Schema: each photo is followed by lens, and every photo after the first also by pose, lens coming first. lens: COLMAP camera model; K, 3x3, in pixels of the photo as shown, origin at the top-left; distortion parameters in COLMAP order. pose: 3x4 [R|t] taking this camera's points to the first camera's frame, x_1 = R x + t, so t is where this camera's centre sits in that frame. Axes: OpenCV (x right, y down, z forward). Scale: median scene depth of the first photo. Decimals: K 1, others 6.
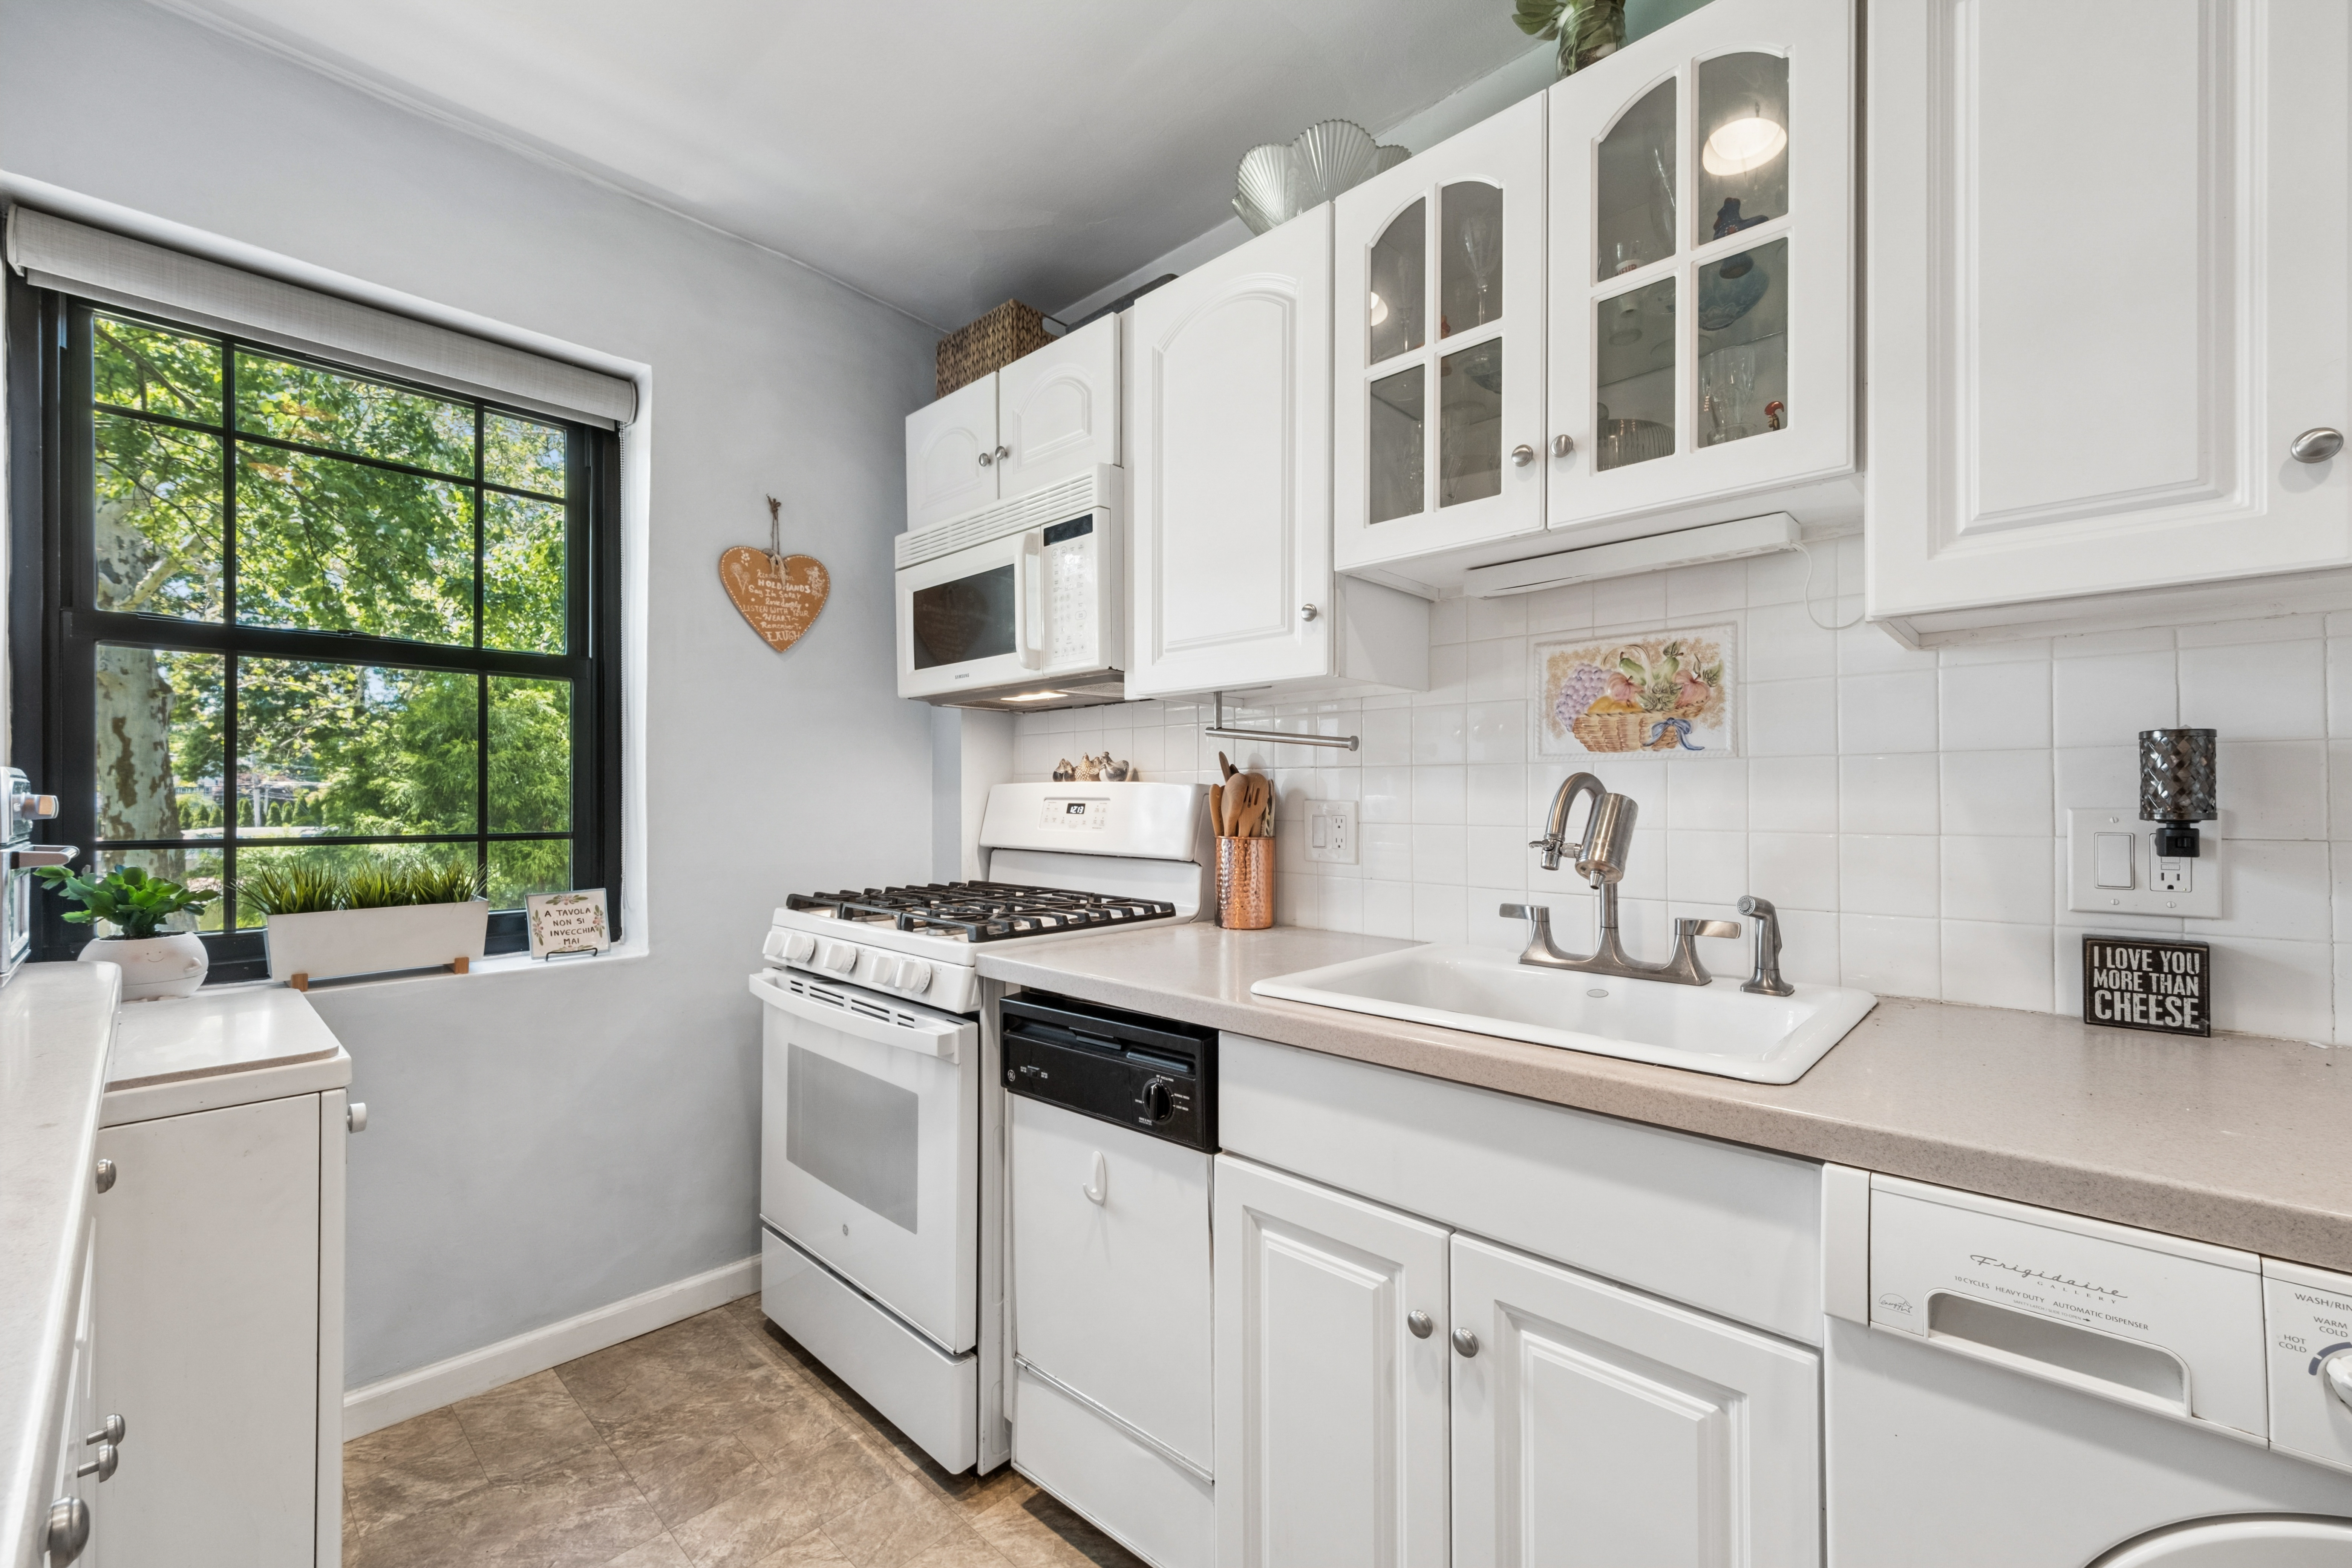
lens RADIAL K [[959.8, 0, 1179.7], [0, 959.8, 795.8], [0, 0, 1]] dist [0.007724, -0.000649]
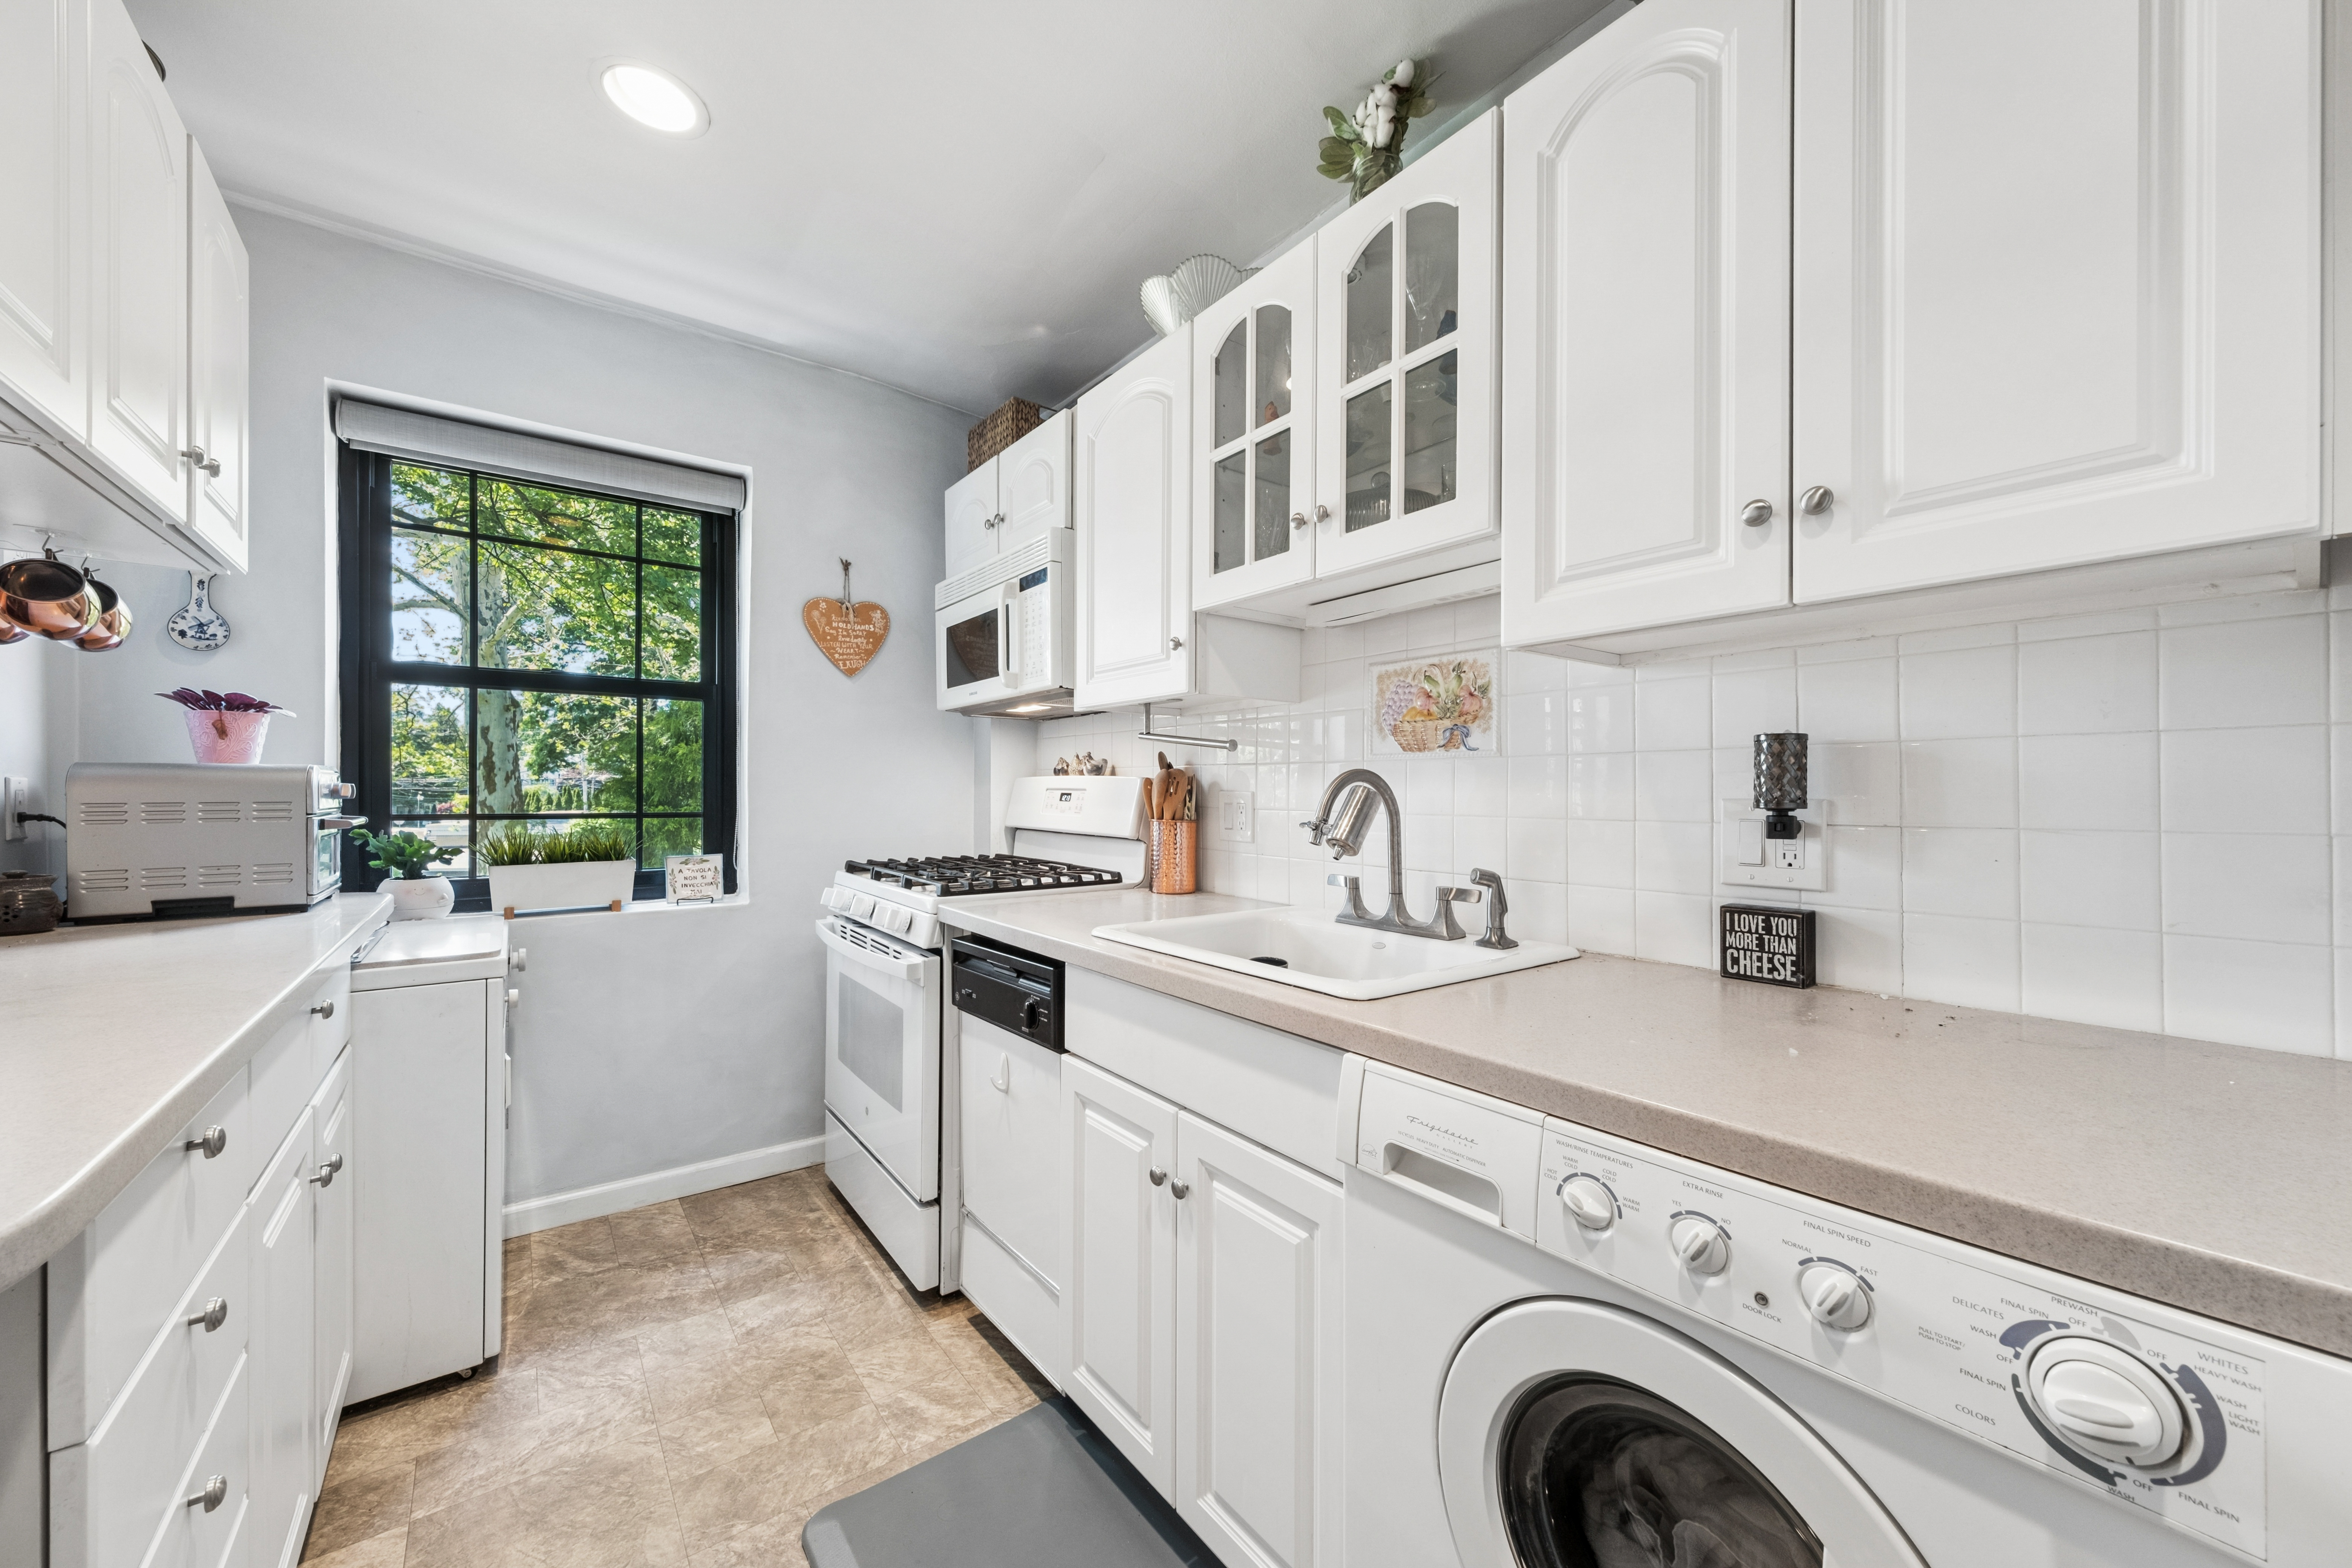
lens RADIAL K [[862.0, 0, 1179.6], [0, 862.0, 792.2], [0, 0, 1]] dist [0.014313, -0.007042]
pose [[0.986332, 0.004485, -0.164712, 0.318693], [-0.003794, 0.999983, 0.004510, 0.001741], [0.164729, -0.003824, 0.986331, -0.129224]]
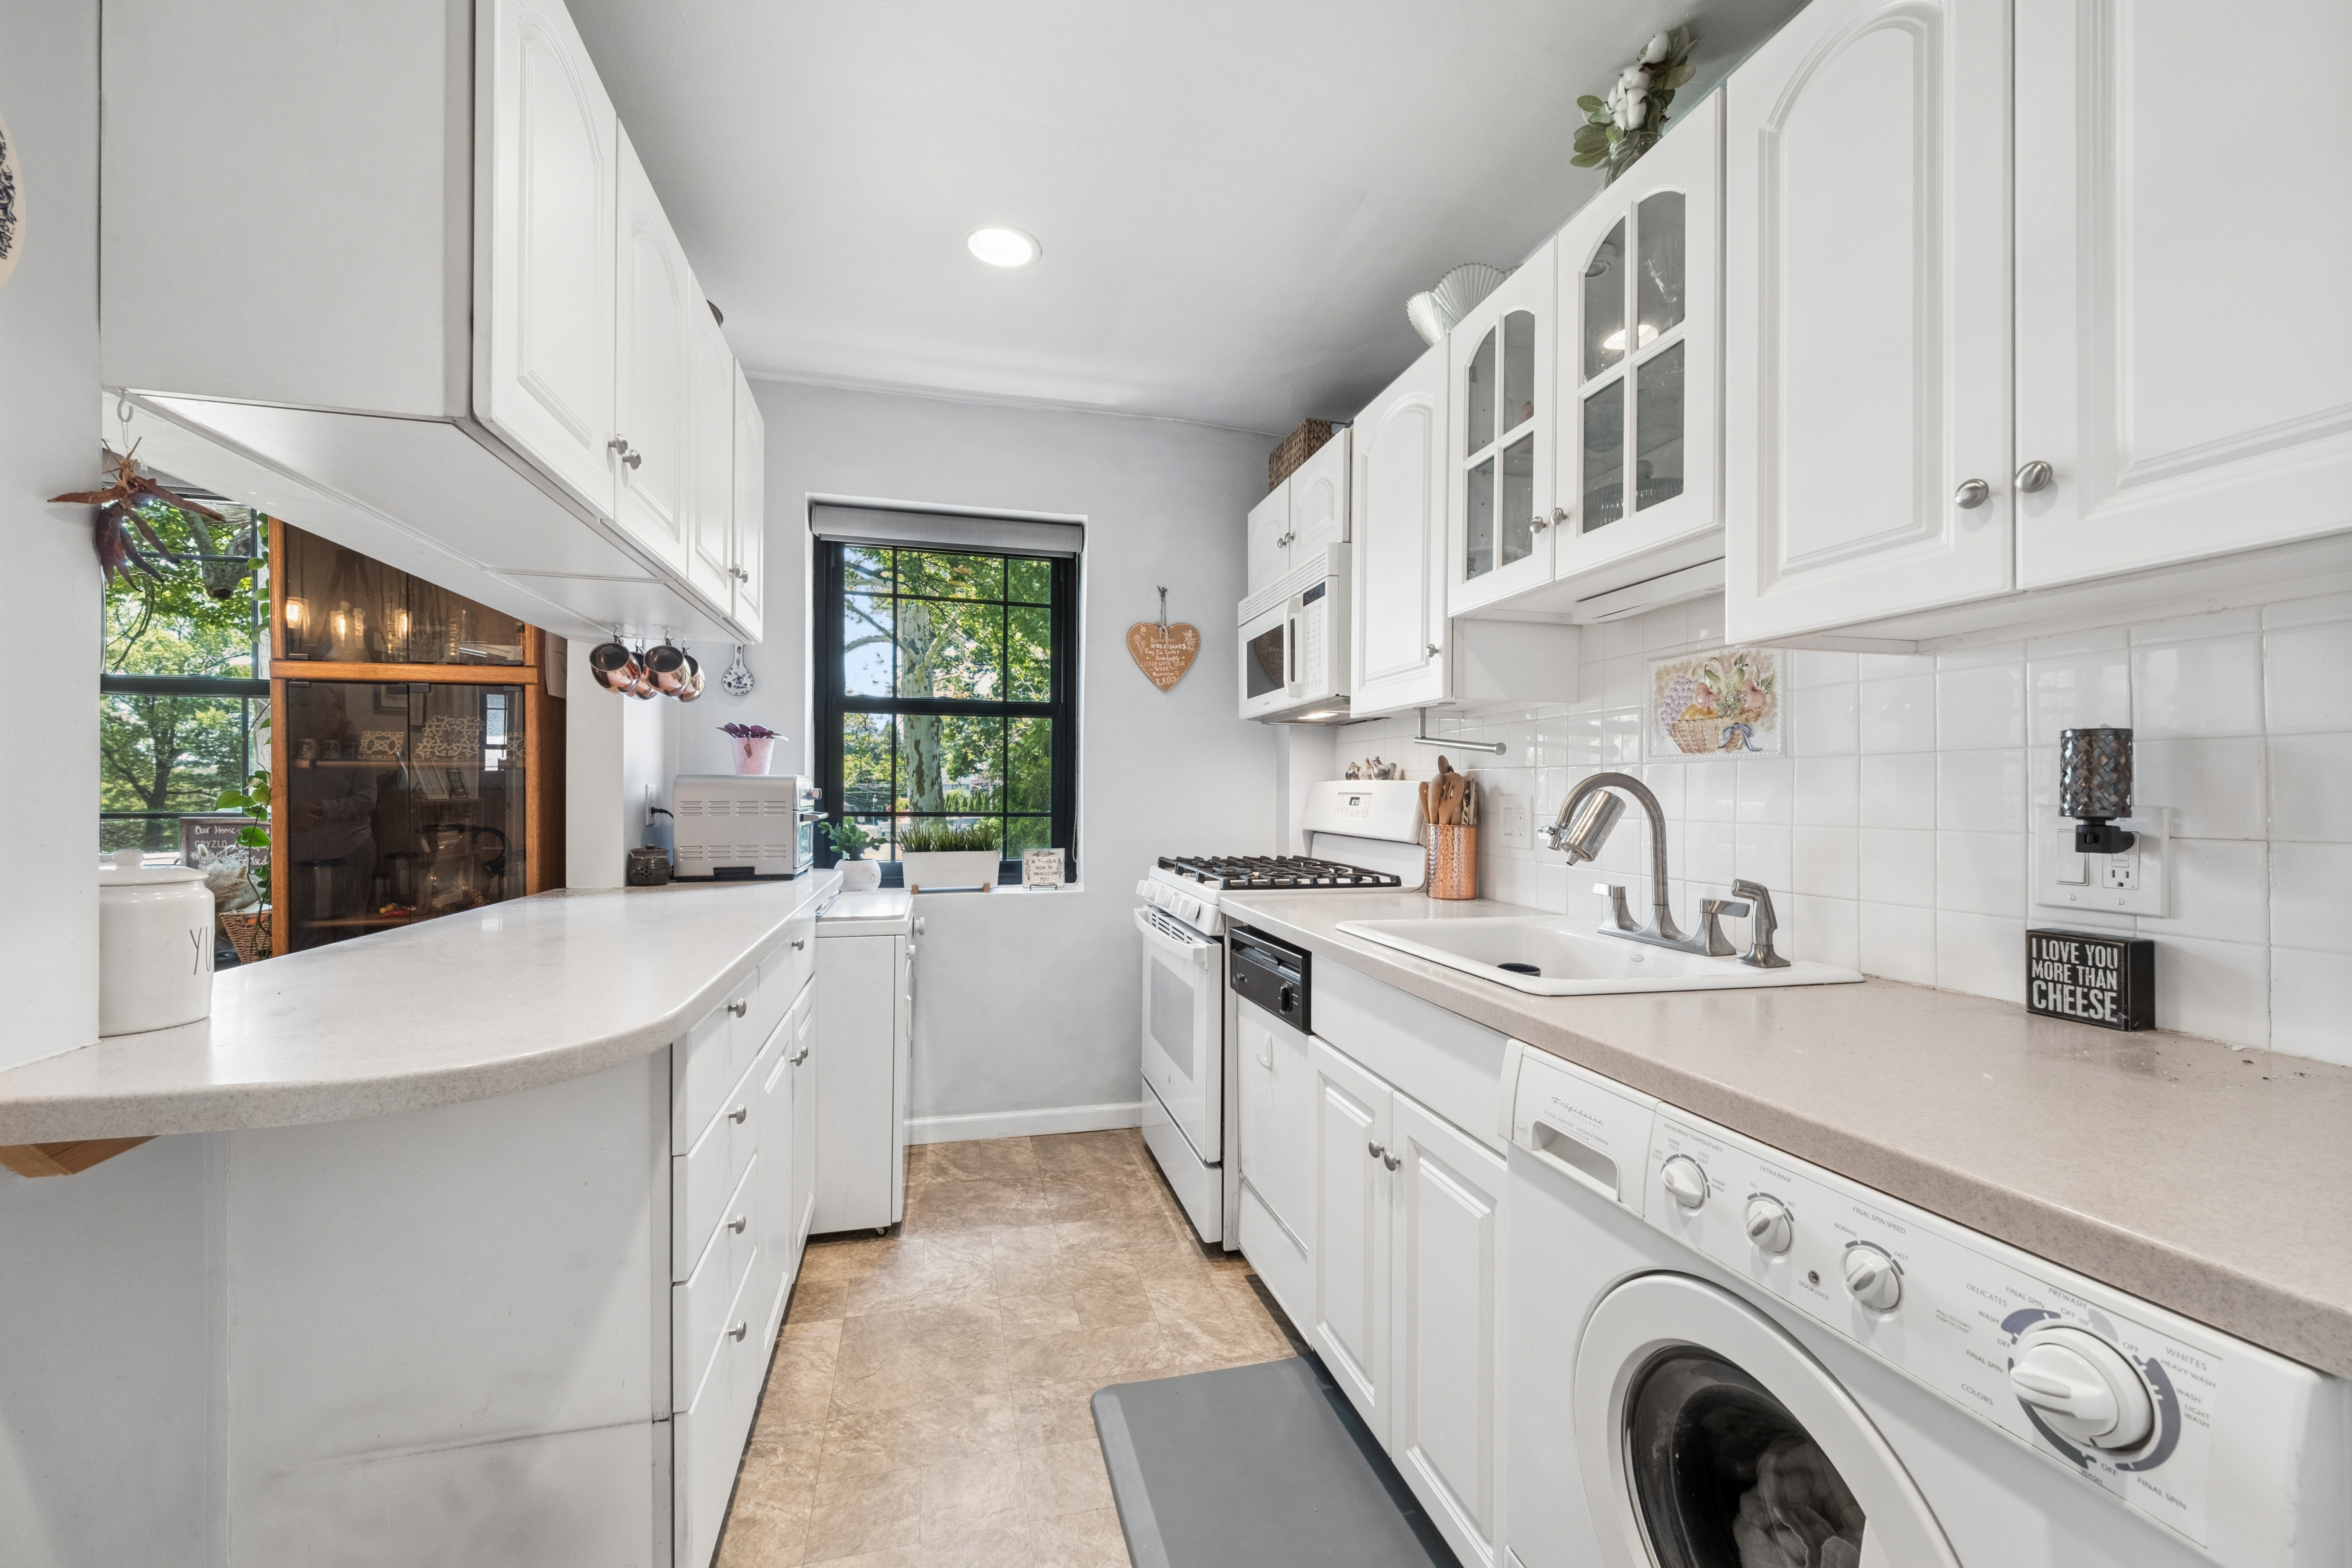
lens RADIAL K [[924.6, 0, 1170.8], [0, 924.6, 791.9], [0, 0, 1]] dist [0.015705, -0.014142]
pose [[0.838614, 0.004231, -0.544709, 0.504566], [-0.004449, 0.999990, 0.000918, 0.001323], [0.544707, 0.001654, 0.838625, -0.242138]]
